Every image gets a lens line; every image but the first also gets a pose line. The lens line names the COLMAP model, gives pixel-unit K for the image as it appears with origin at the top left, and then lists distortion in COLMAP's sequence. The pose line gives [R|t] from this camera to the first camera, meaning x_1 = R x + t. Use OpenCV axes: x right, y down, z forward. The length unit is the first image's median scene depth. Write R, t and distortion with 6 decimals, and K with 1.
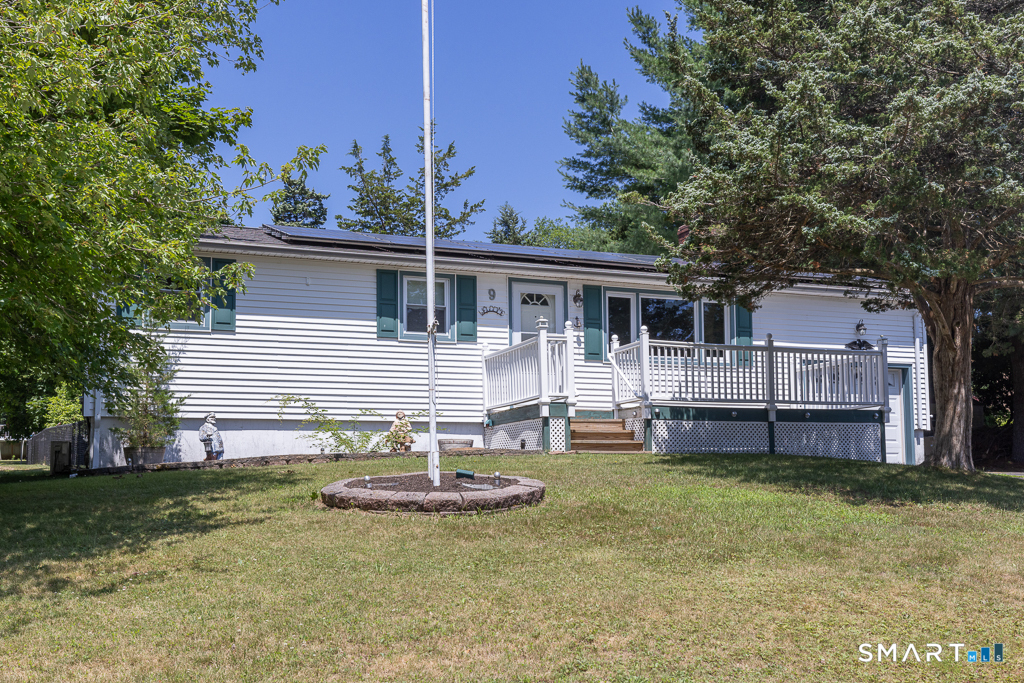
lens RADIAL K [[977.3, 0, 512.9], [0, 977.3, 341.8], [0, 0, 1]] dist [0.006881, 0.000000]
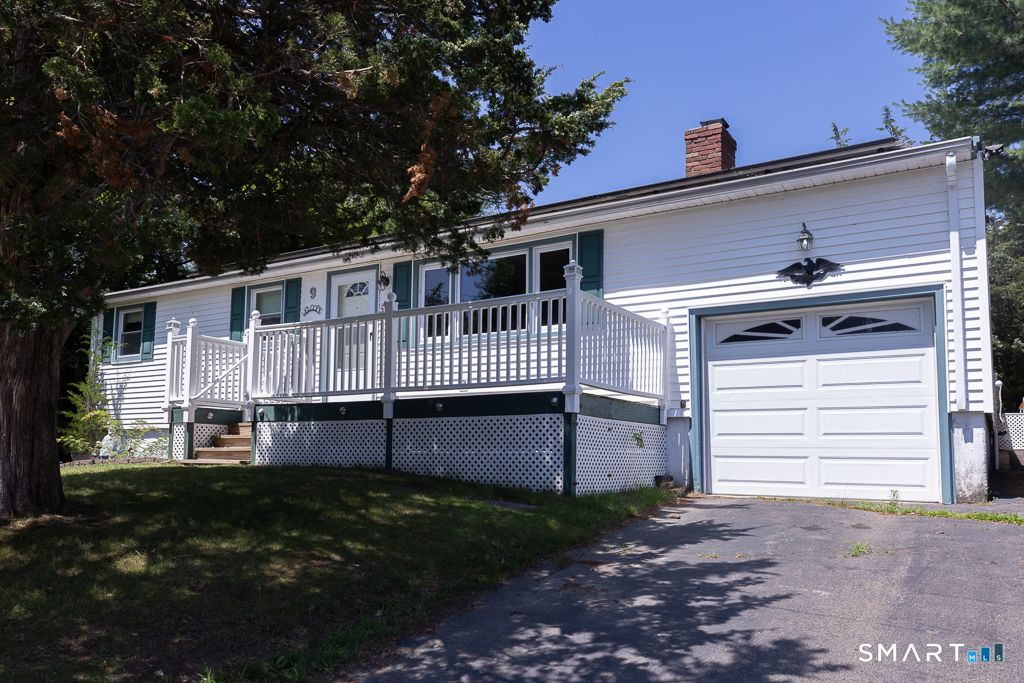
lens RADIAL K [[788.3, 0, 510.5], [0, 788.3, 343.4], [0, 0, 1]] dist [-0.009433, 0.002117]
pose [[0.596724, -0.102406, -0.795885, 0.761452], [0.102310, 0.993438, -0.051117, 0.065364], [0.795898, -0.050925, 0.603286, 0.729527]]
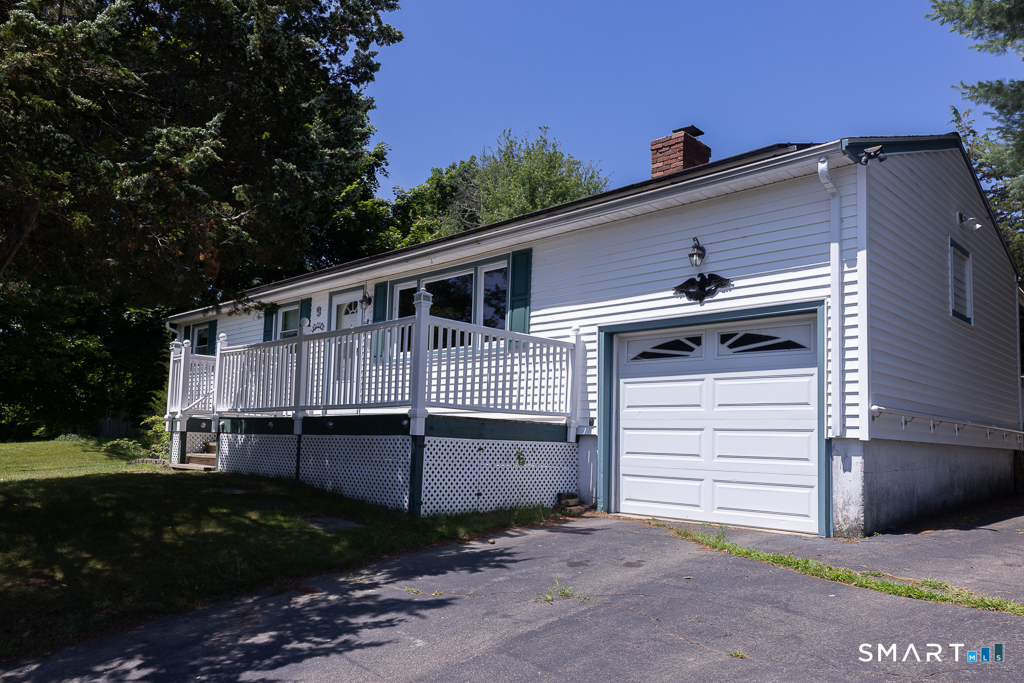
lens RADIAL K [[750.2, 0, 511.1], [0, 750.2, 342.4], [0, 0, 1]] dist [-0.005825, 0.003726]
pose [[0.407811, -0.105085, -0.906999, 0.859072], [0.102412, 0.992351, -0.068927, 0.067163], [0.907305, -0.064778, 0.415454, 0.906877]]
